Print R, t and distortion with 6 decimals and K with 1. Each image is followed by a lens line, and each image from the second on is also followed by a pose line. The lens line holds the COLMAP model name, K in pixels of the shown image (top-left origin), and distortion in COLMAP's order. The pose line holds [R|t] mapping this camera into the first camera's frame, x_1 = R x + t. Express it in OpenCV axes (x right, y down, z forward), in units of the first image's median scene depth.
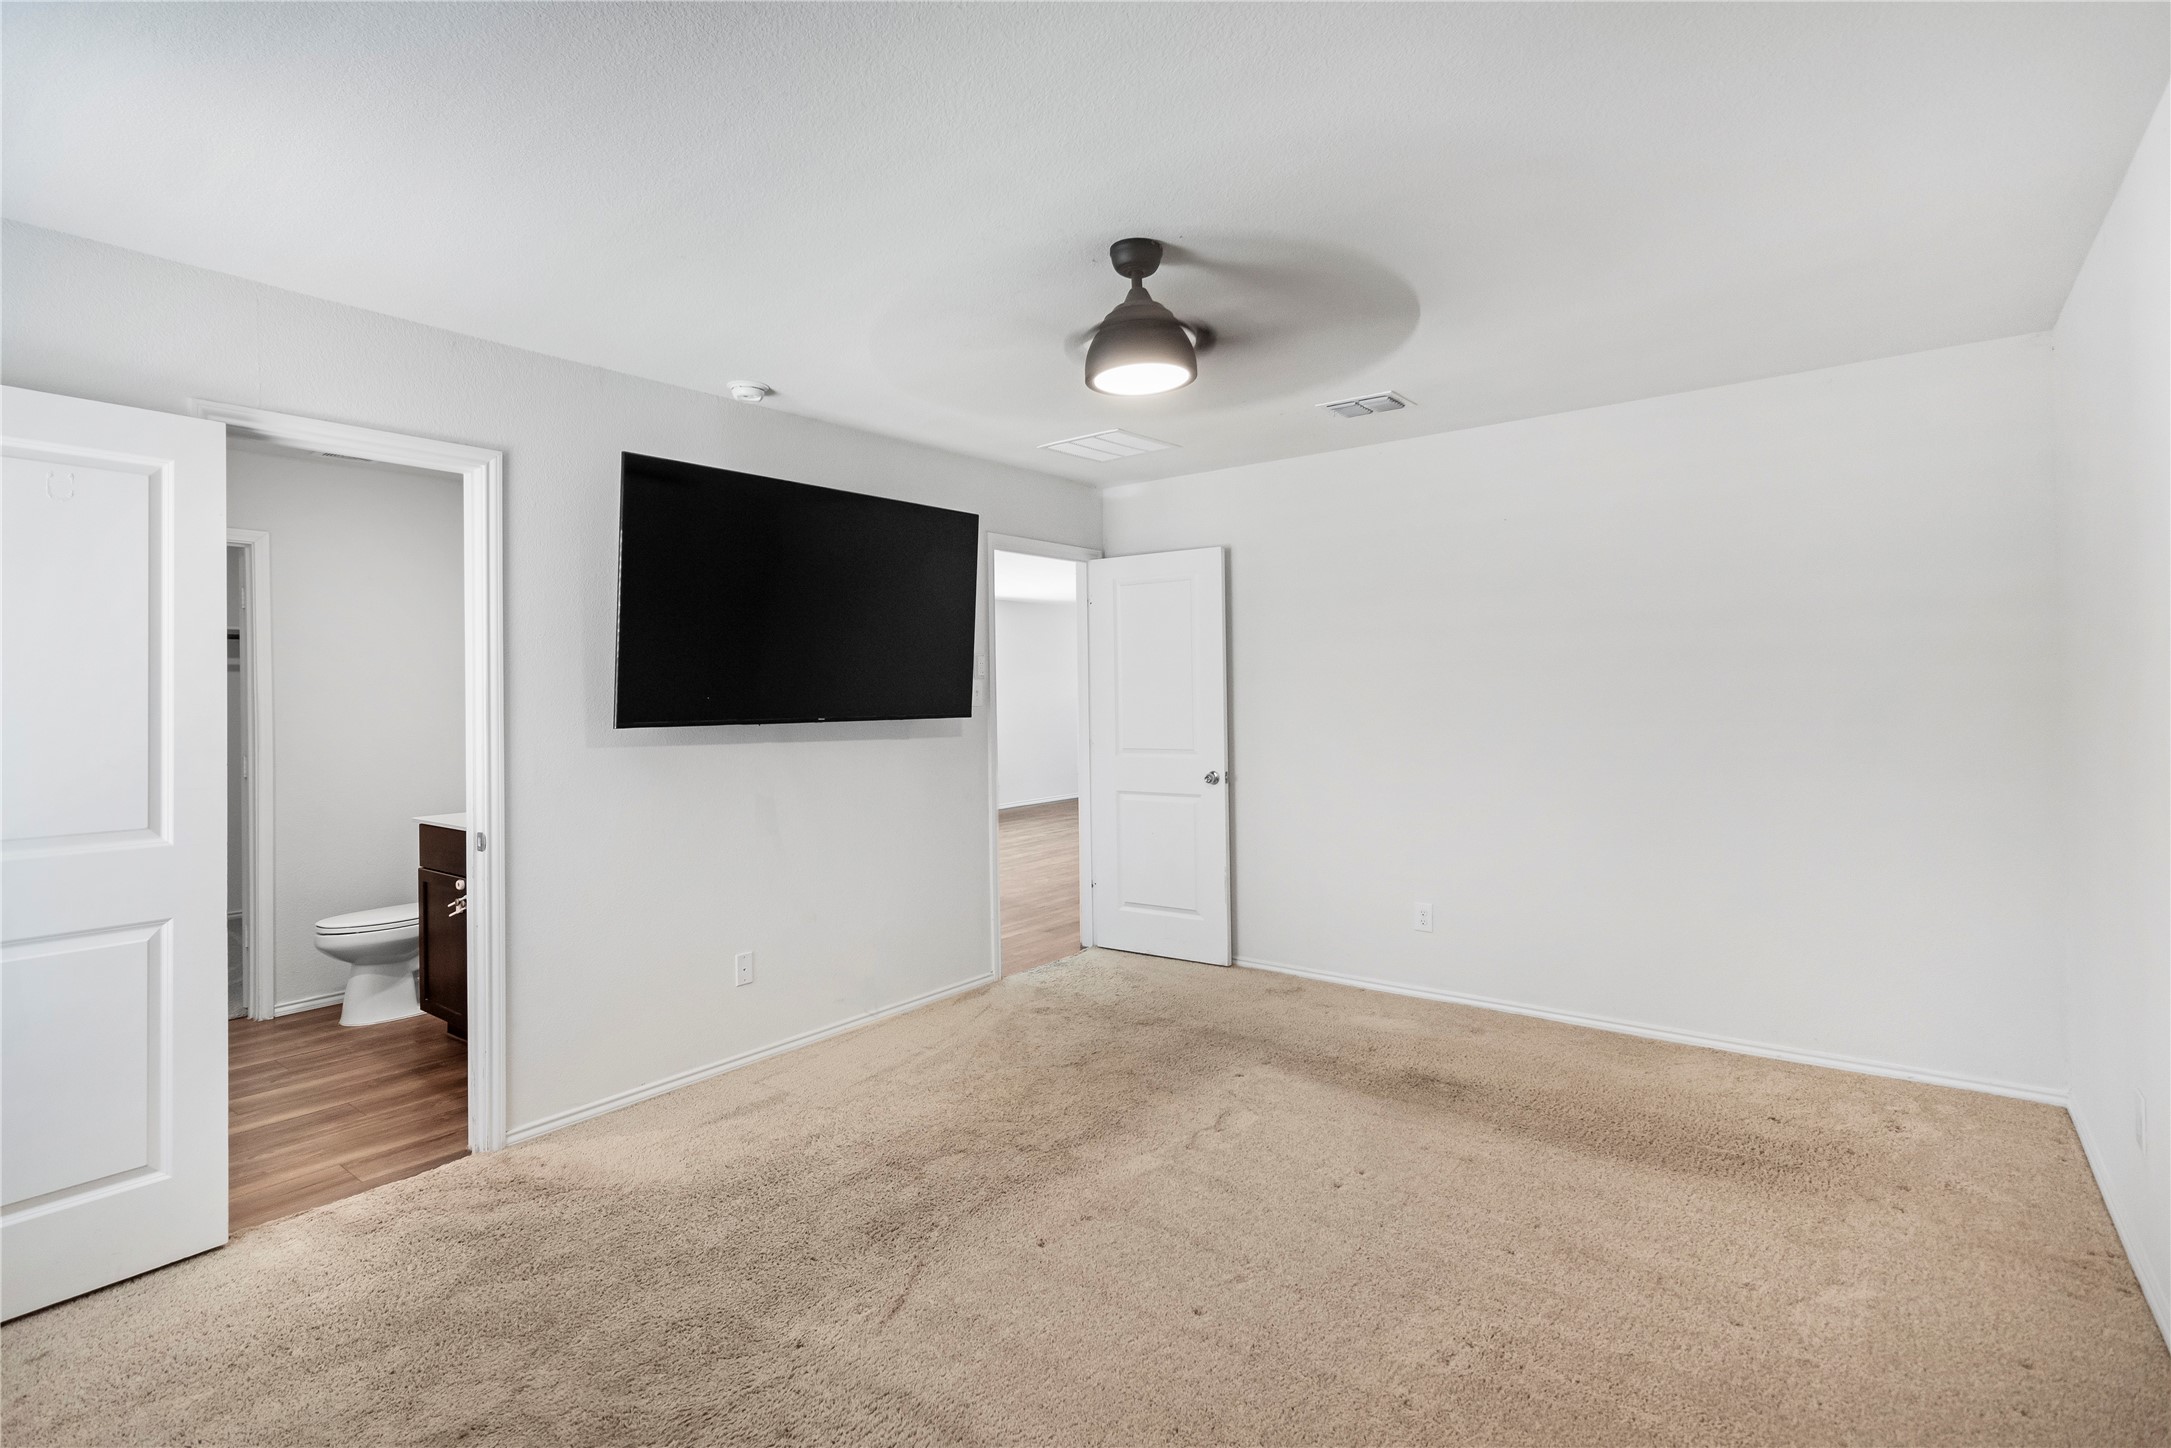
lens RADIAL K [[1013.8, 0, 1084.3], [0, 1013.8, 699.1], [0, 0, 1]] dist [-0.001757, -0.000676]
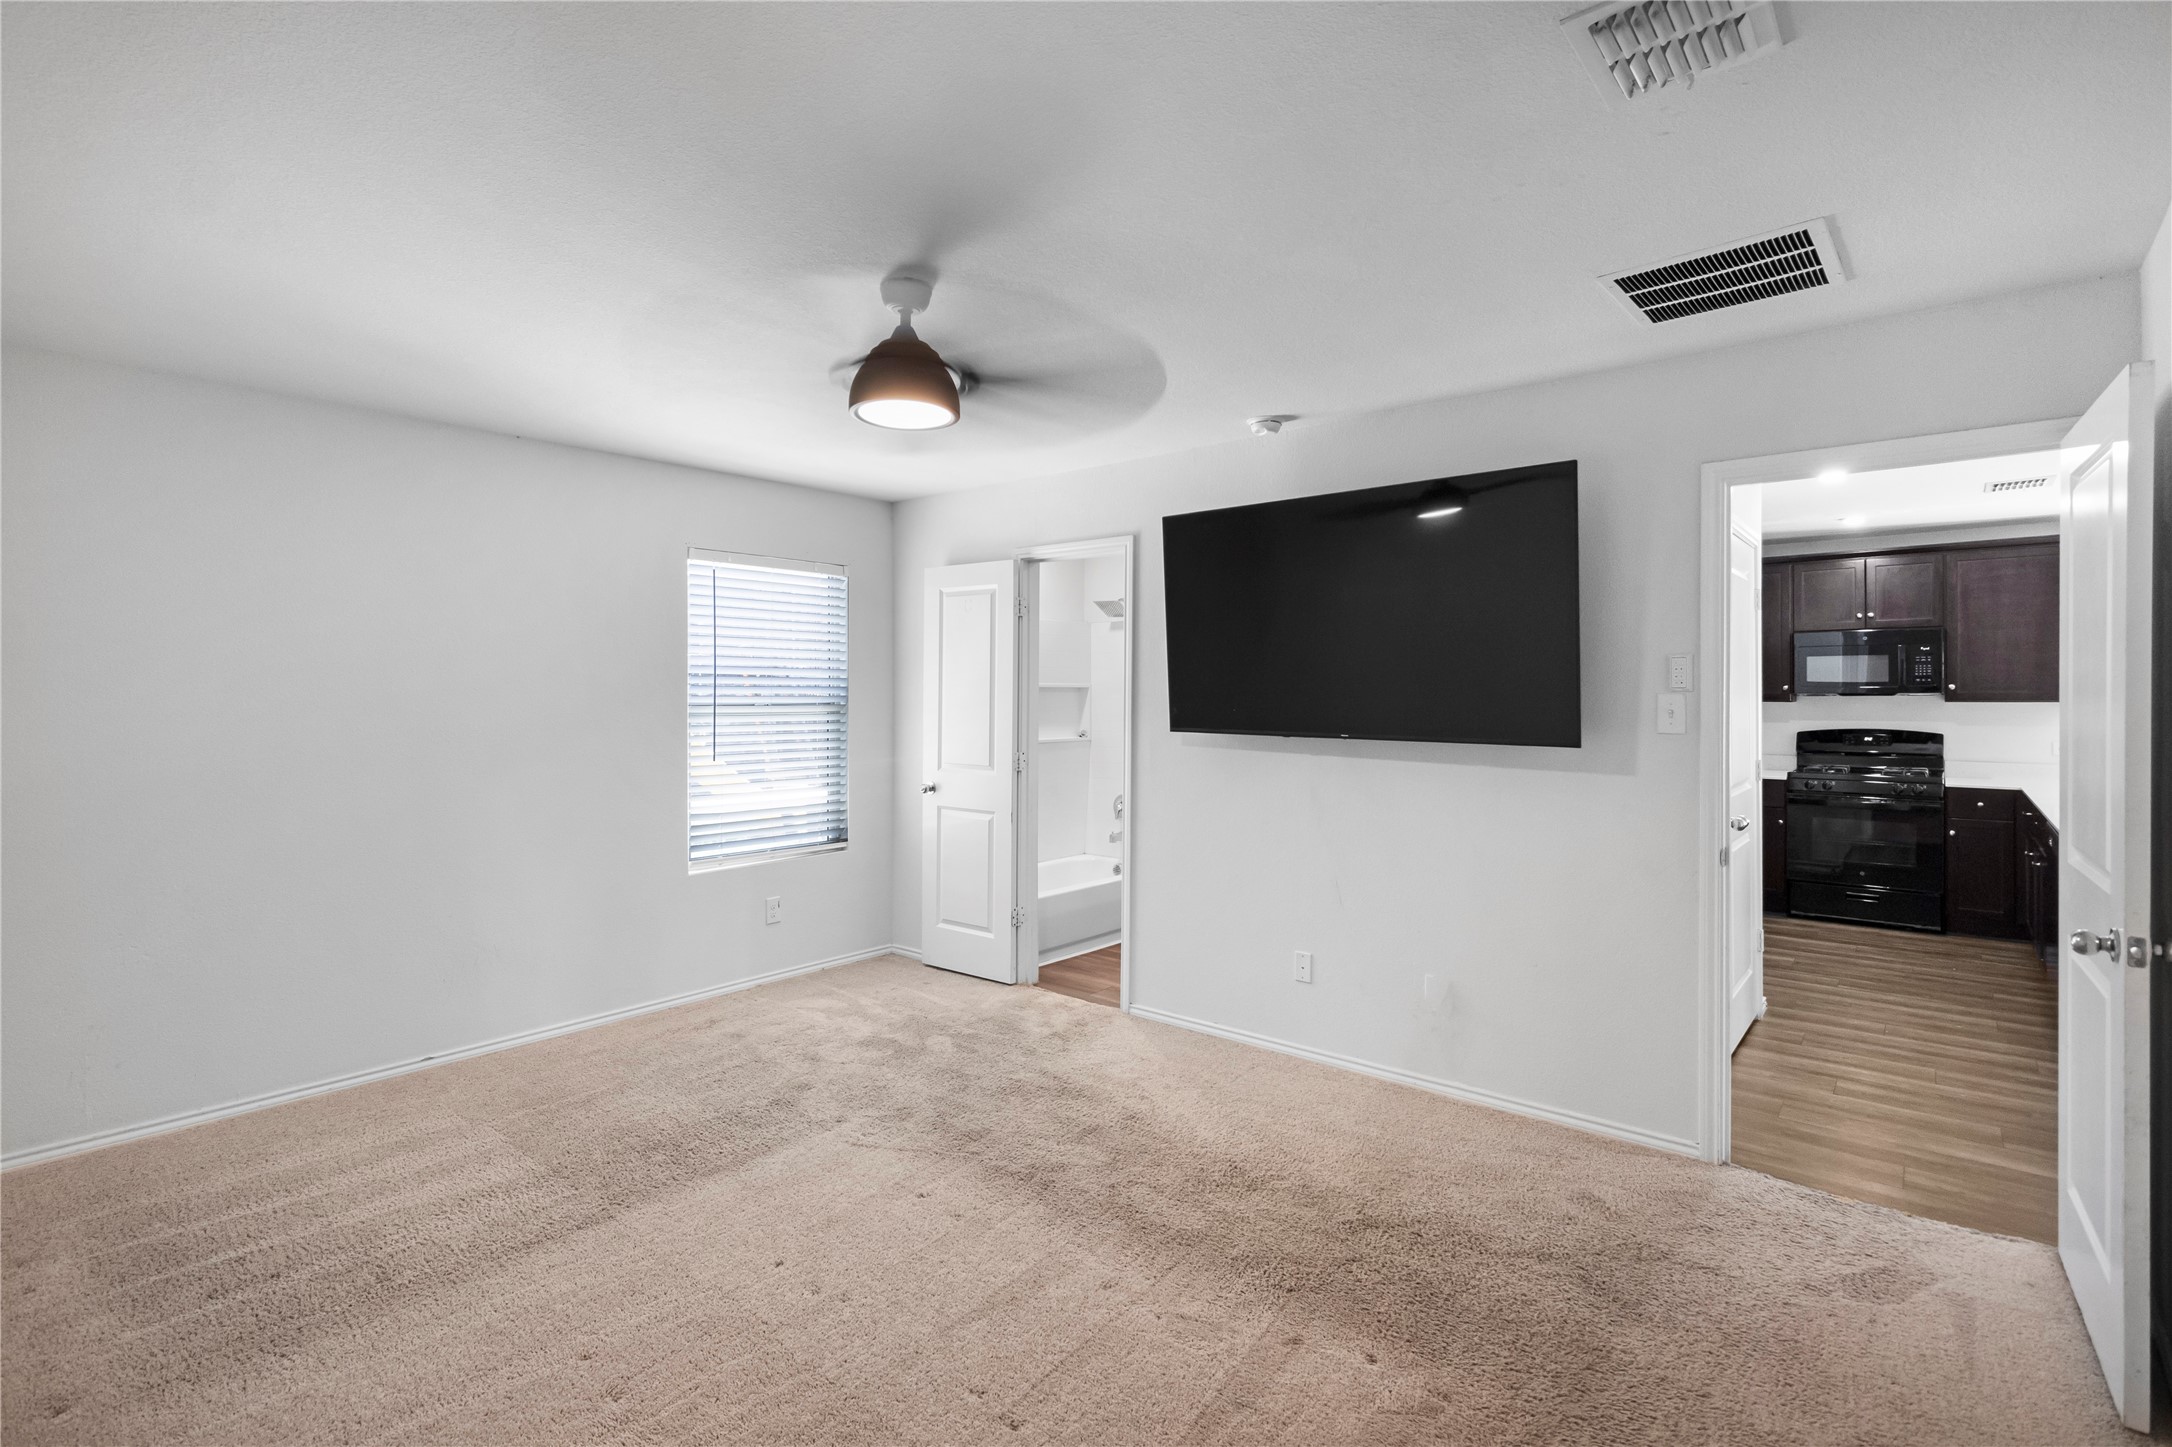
lens RADIAL K [[1014.3, 0, 1084.8], [0, 1014.3, 698.6], [0, 0, 1]] dist [-0.001757, -0.000676]
pose [[-0.021898, 0.023611, -0.999481, 0.872344], [-0.007562, 0.999689, 0.023782, -0.044521], [0.999732, 0.008078, -0.021713, 0.960786]]
